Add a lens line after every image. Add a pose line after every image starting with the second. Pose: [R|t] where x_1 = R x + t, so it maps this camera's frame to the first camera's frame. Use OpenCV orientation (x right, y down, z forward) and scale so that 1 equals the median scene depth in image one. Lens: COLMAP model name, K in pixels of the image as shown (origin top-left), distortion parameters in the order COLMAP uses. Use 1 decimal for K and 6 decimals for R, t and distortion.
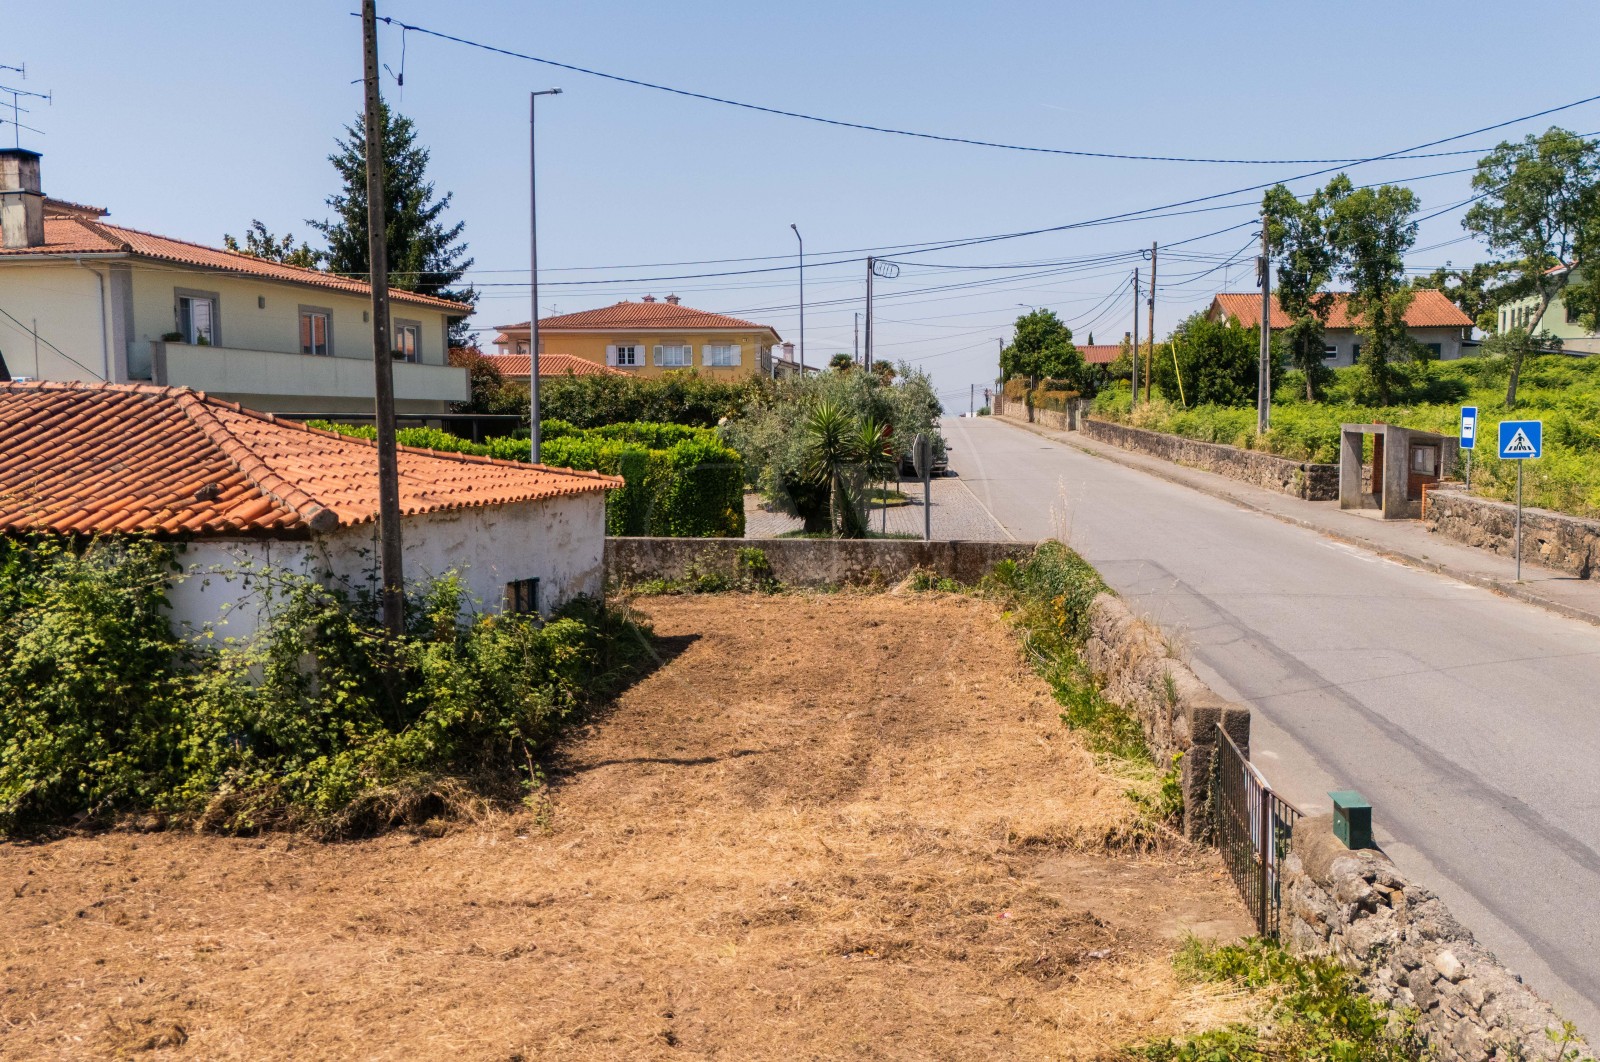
lens RADIAL K [[1383.7, 0, 800.0], [0, 1383.7, 531.0], [0, 0, 1]] dist [0.105662, -0.132930]
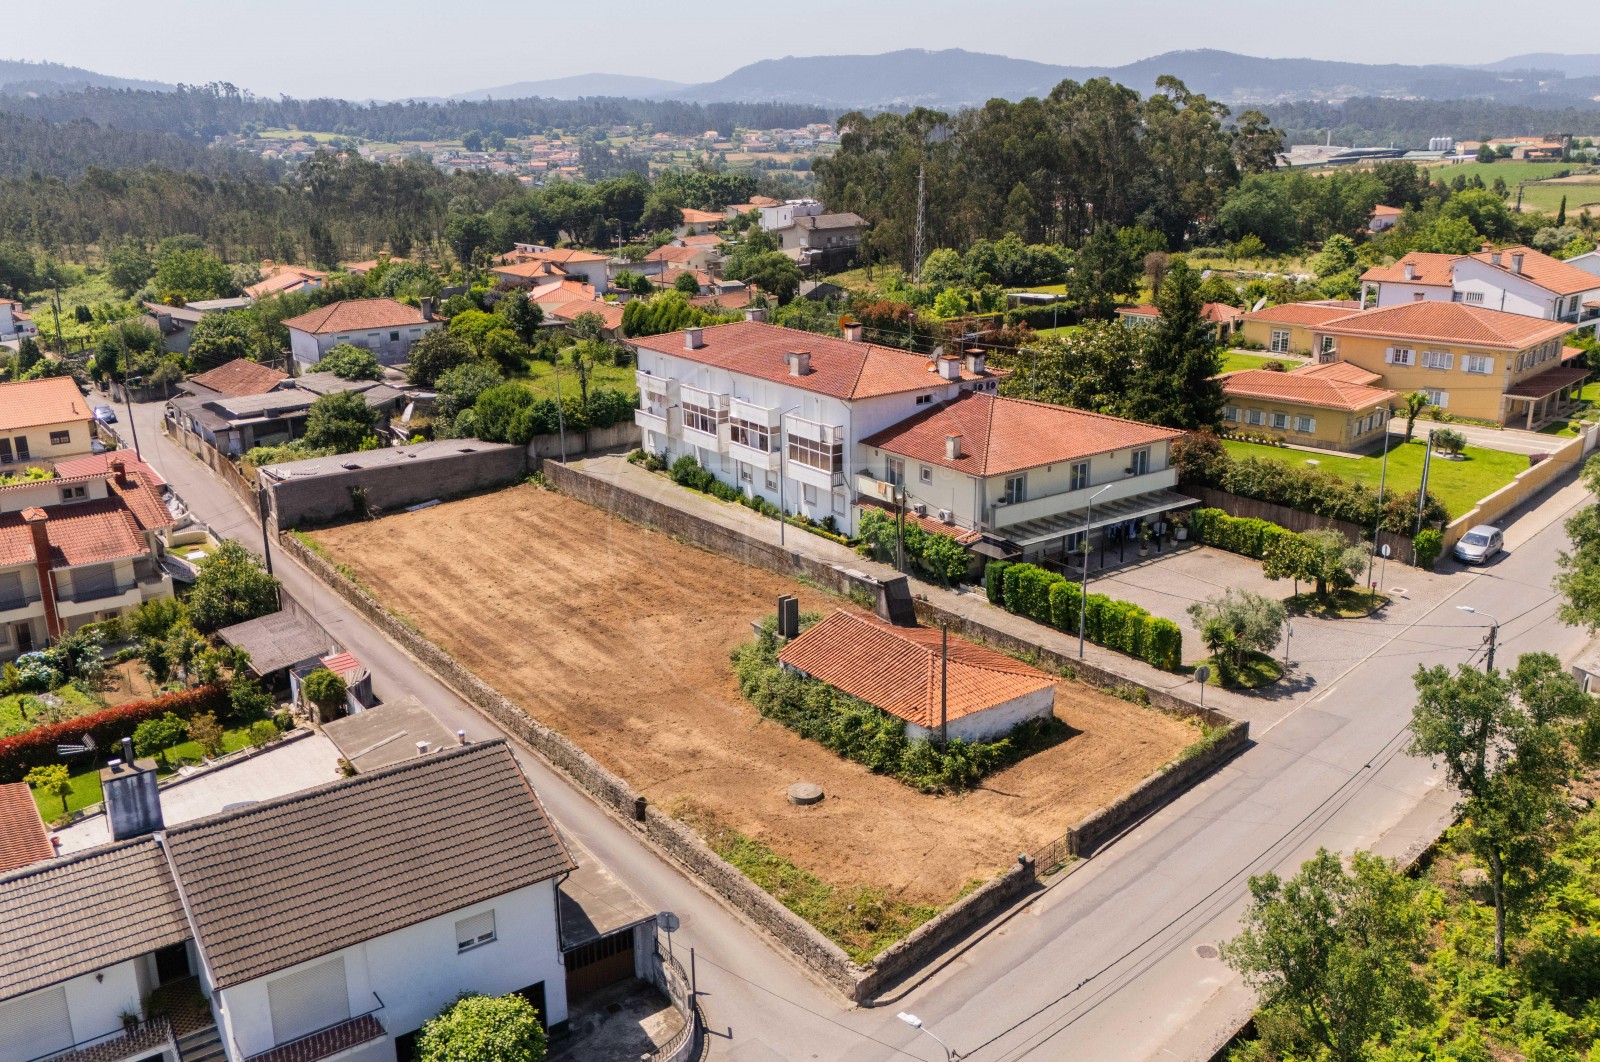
lens RADIAL K [[1383.7, 0, 800.0], [0, 1383.7, 531.0], [0, 0, 1]] dist [0.105662, -0.132930]
pose [[0.753562, 0.187860, -0.629962, 2.065838], [-0.044053, 0.970575, 0.236737, -1.663133], [0.655899, -0.150644, 0.739664, -2.541065]]
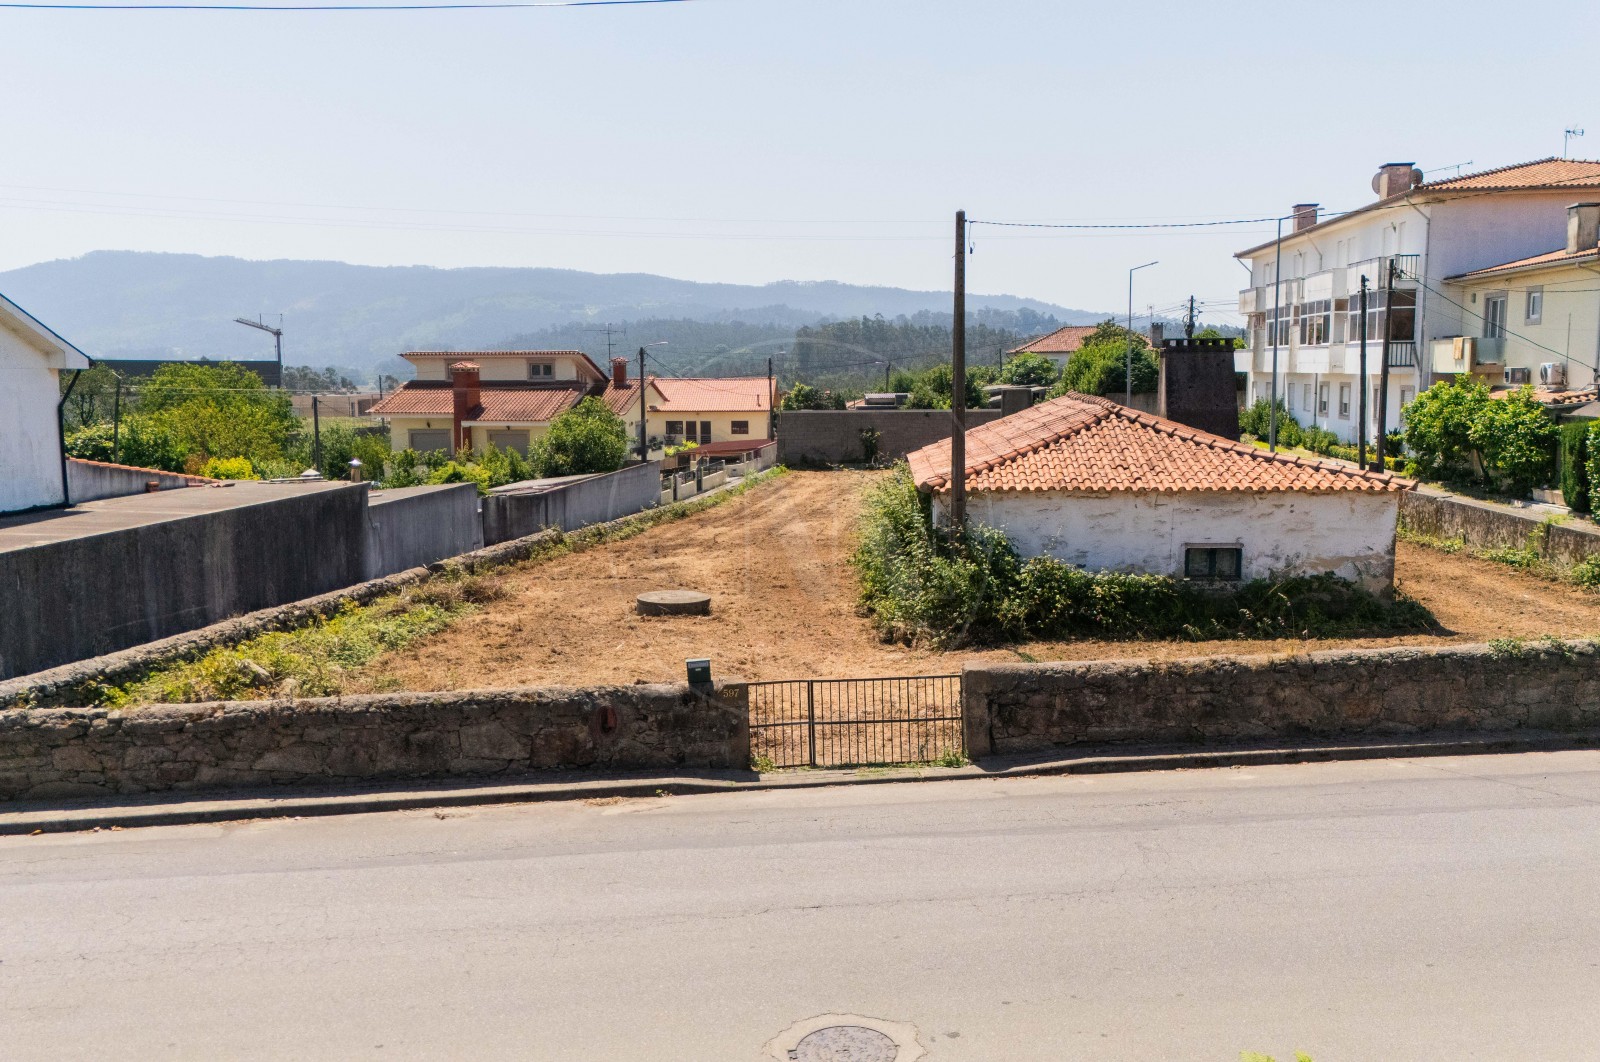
lens RADIAL K [[1383.7, 0, 800.0], [0, 1383.7, 531.0], [0, 0, 1]] dist [0.105662, -0.132930]
pose [[0.131857, 0.120395, -0.983930, 1.473380], [-0.070344, 0.991231, 0.111861, -0.146105], [0.988770, 0.054464, 0.139170, 0.526606]]
